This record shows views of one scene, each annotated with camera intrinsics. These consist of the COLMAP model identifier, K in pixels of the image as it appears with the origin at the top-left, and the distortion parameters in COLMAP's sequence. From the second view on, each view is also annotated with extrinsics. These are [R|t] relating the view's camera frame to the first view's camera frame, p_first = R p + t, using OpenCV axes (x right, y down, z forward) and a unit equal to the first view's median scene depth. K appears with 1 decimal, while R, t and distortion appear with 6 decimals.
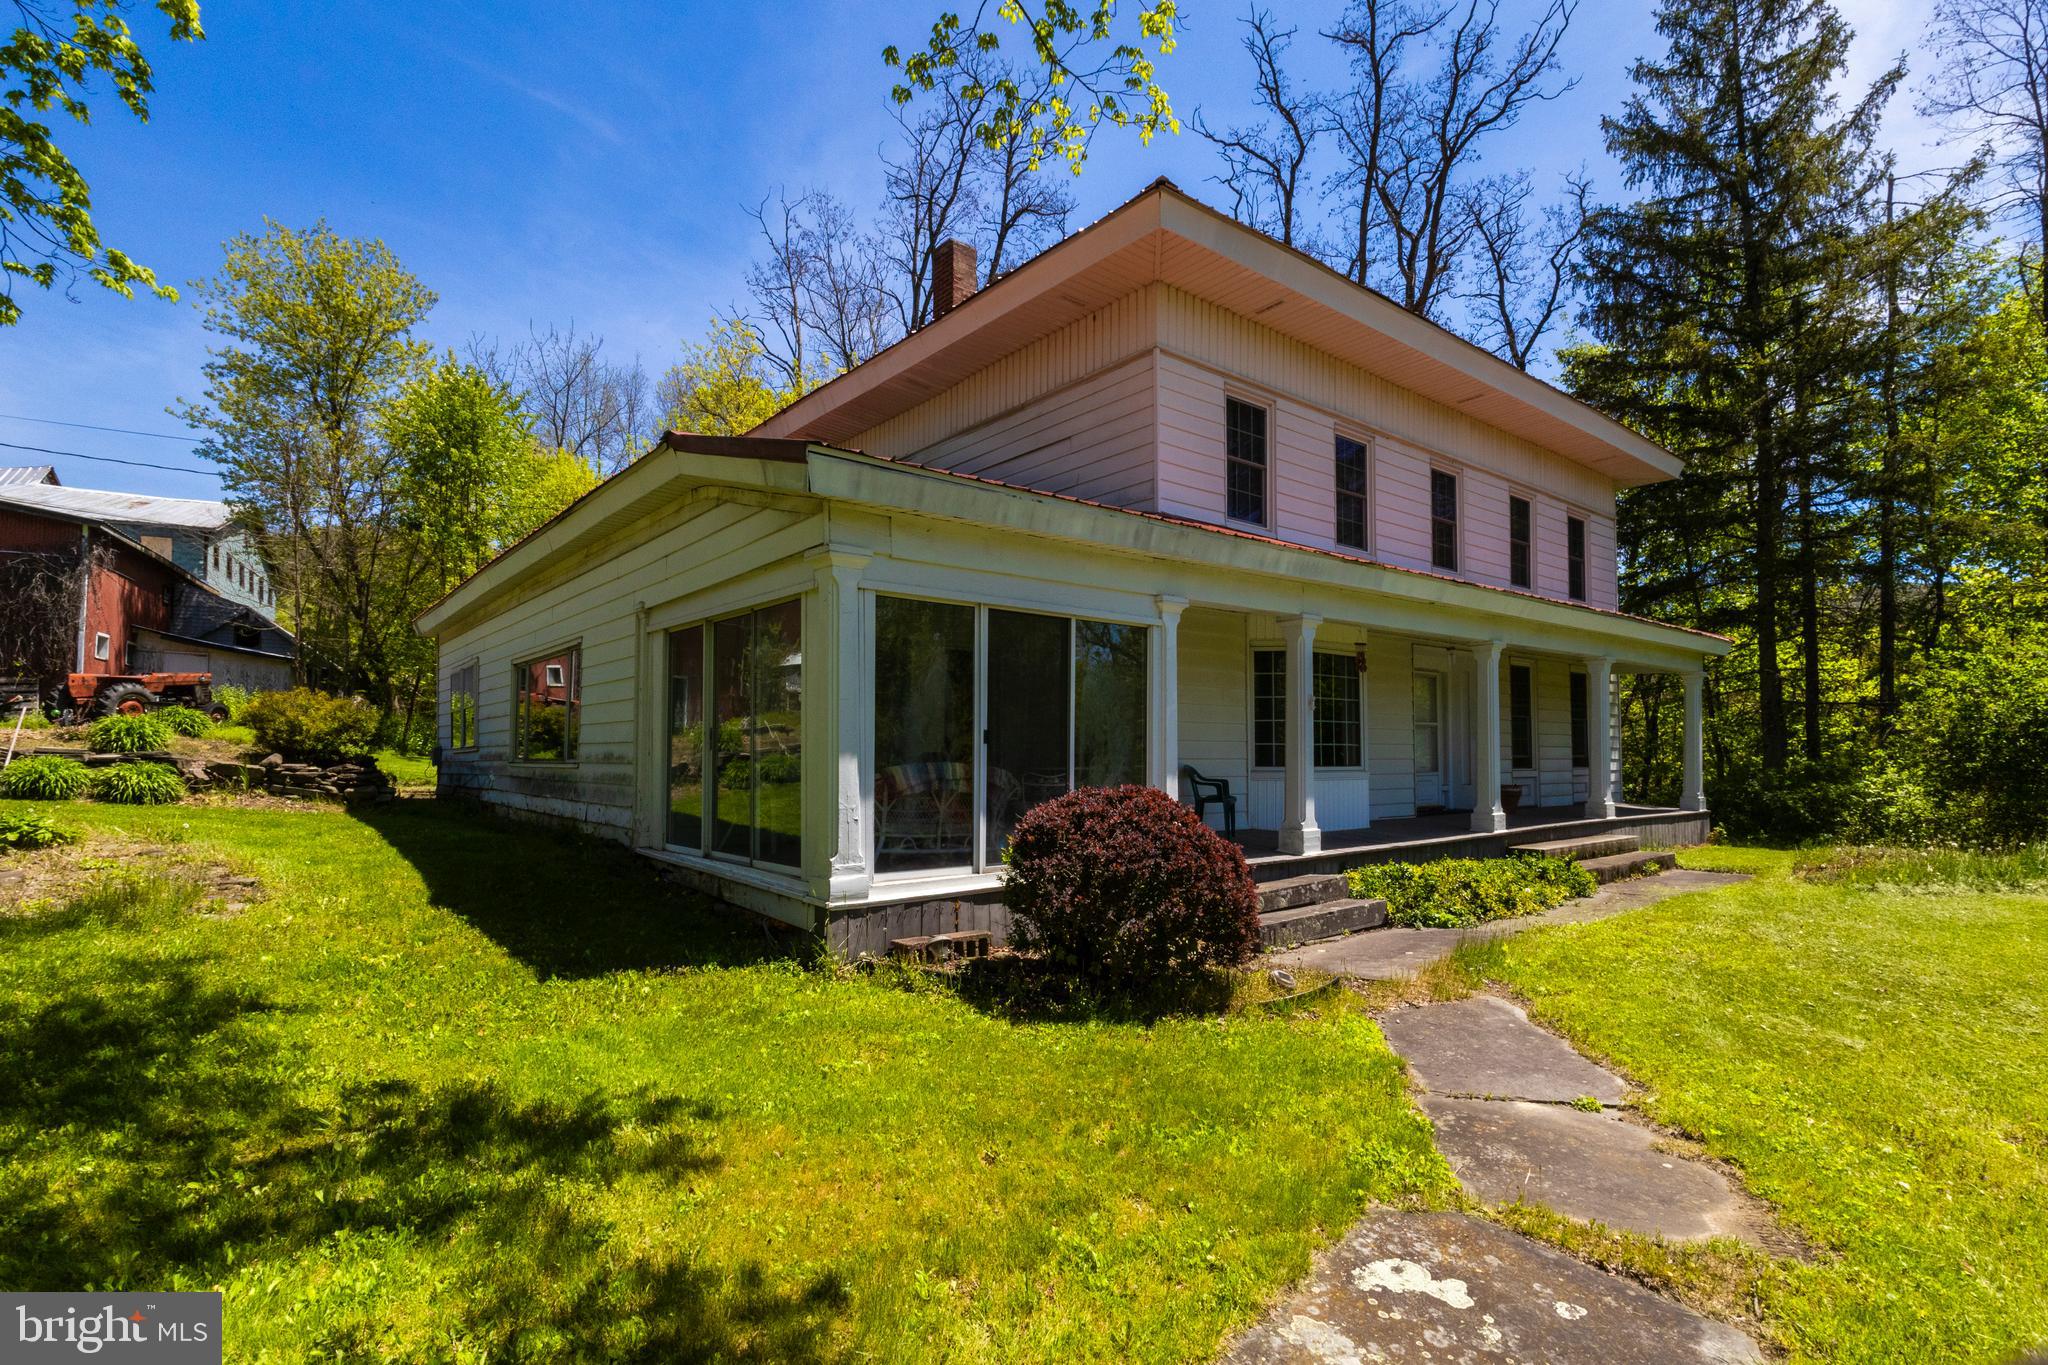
lens RADIAL K [[972.9, 0, 1034.4], [0, 972.9, 730.0], [0, 0, 1]] dist [-0.003414, -0.001203]
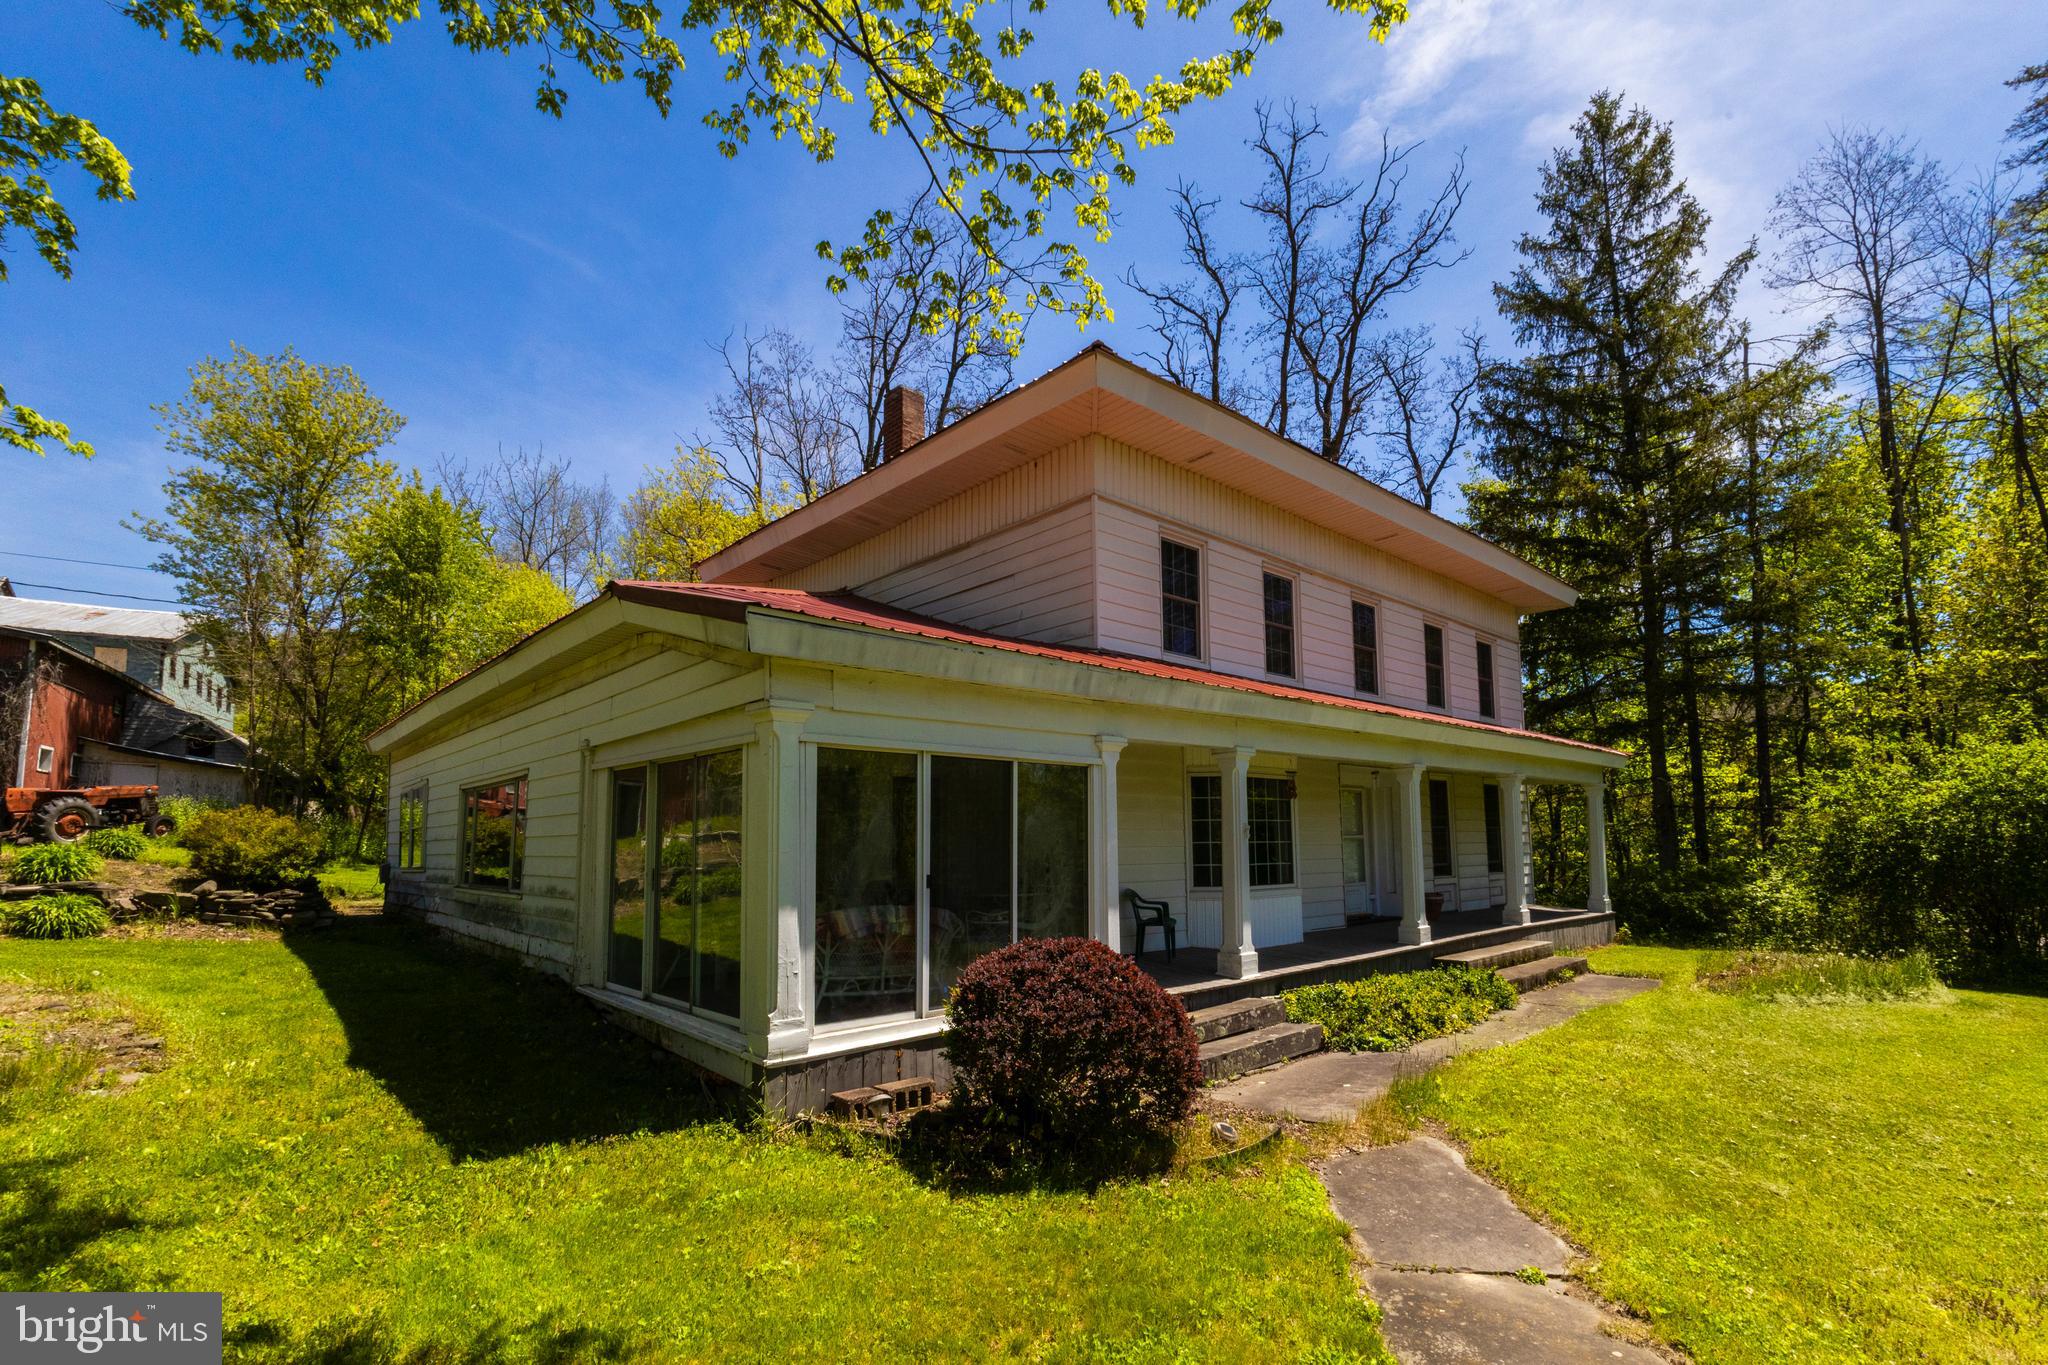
lens RADIAL K [[920.6, 0, 1033.5], [0, 920.6, 768.2], [0, 0, 1]] dist [-0.001464, -0.002090]
pose [[0.998626, -0.002745, 0.052332, 0.004785], [0.005952, 0.998106, -0.061226, -0.028581], [-0.052065, 0.061454, 0.996751, 0.021290]]
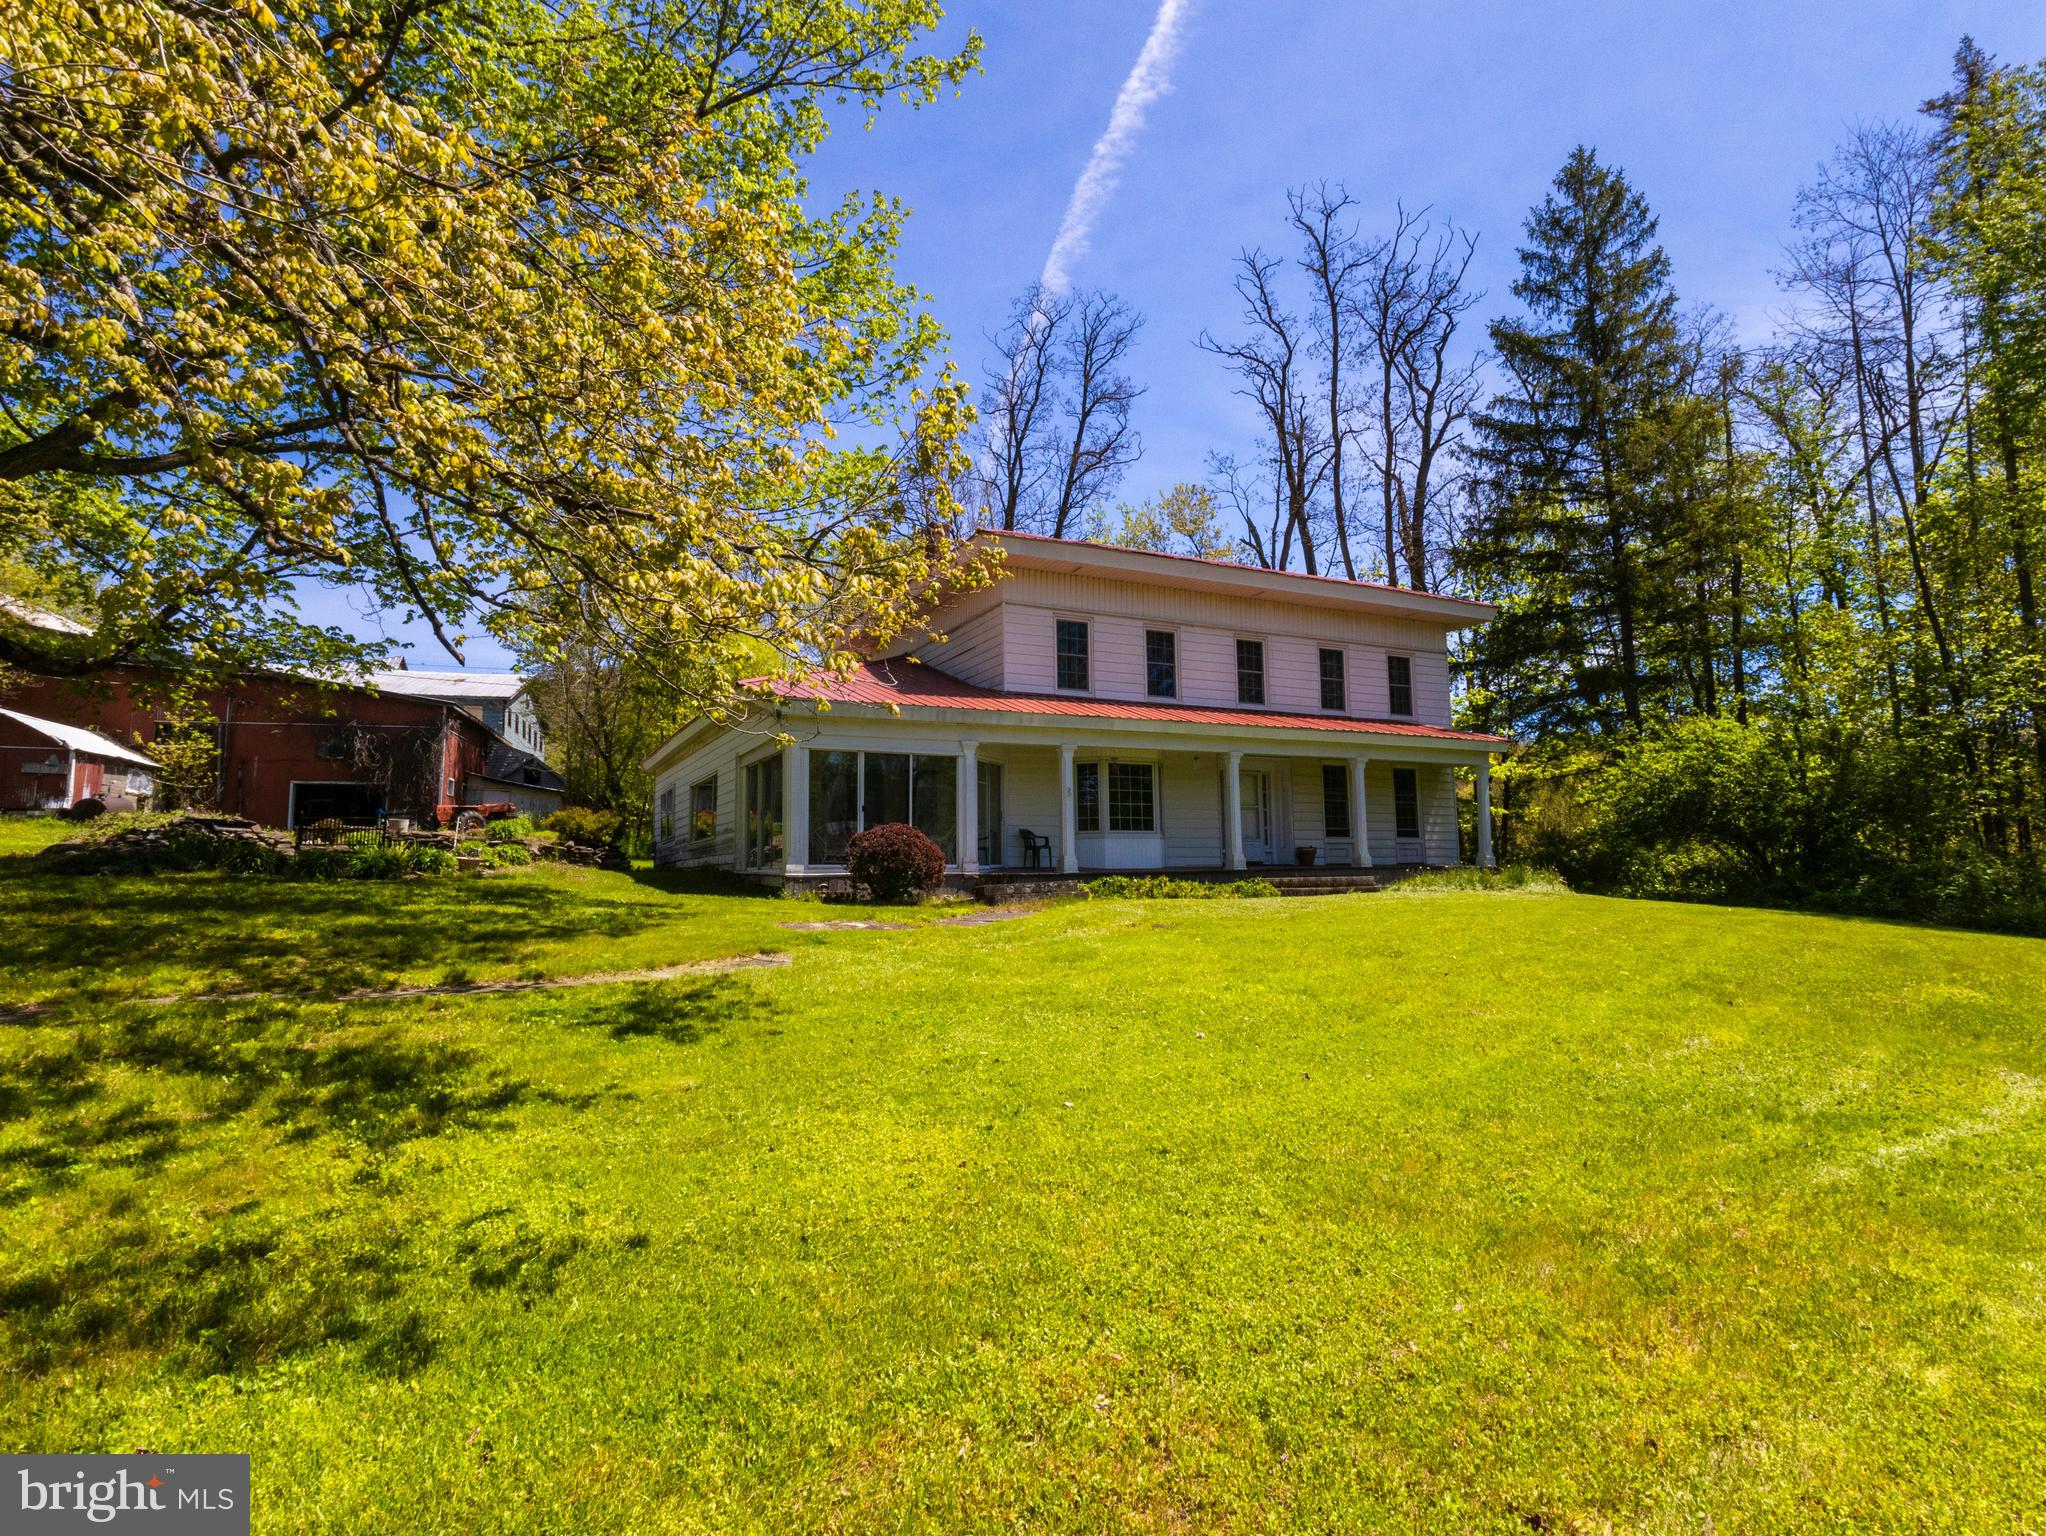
lens RADIAL K [[1084.3, 0, 1017.8], [0, 1084.3, 775.7], [0, 0, 1]] dist [-0.004139, 0.000732]
pose [[0.972117, -0.033404, -0.232103, 0.507288], [0.016186, 0.997000, -0.075693, 0.073204], [0.233935, 0.069825, 0.969742, -0.786193]]
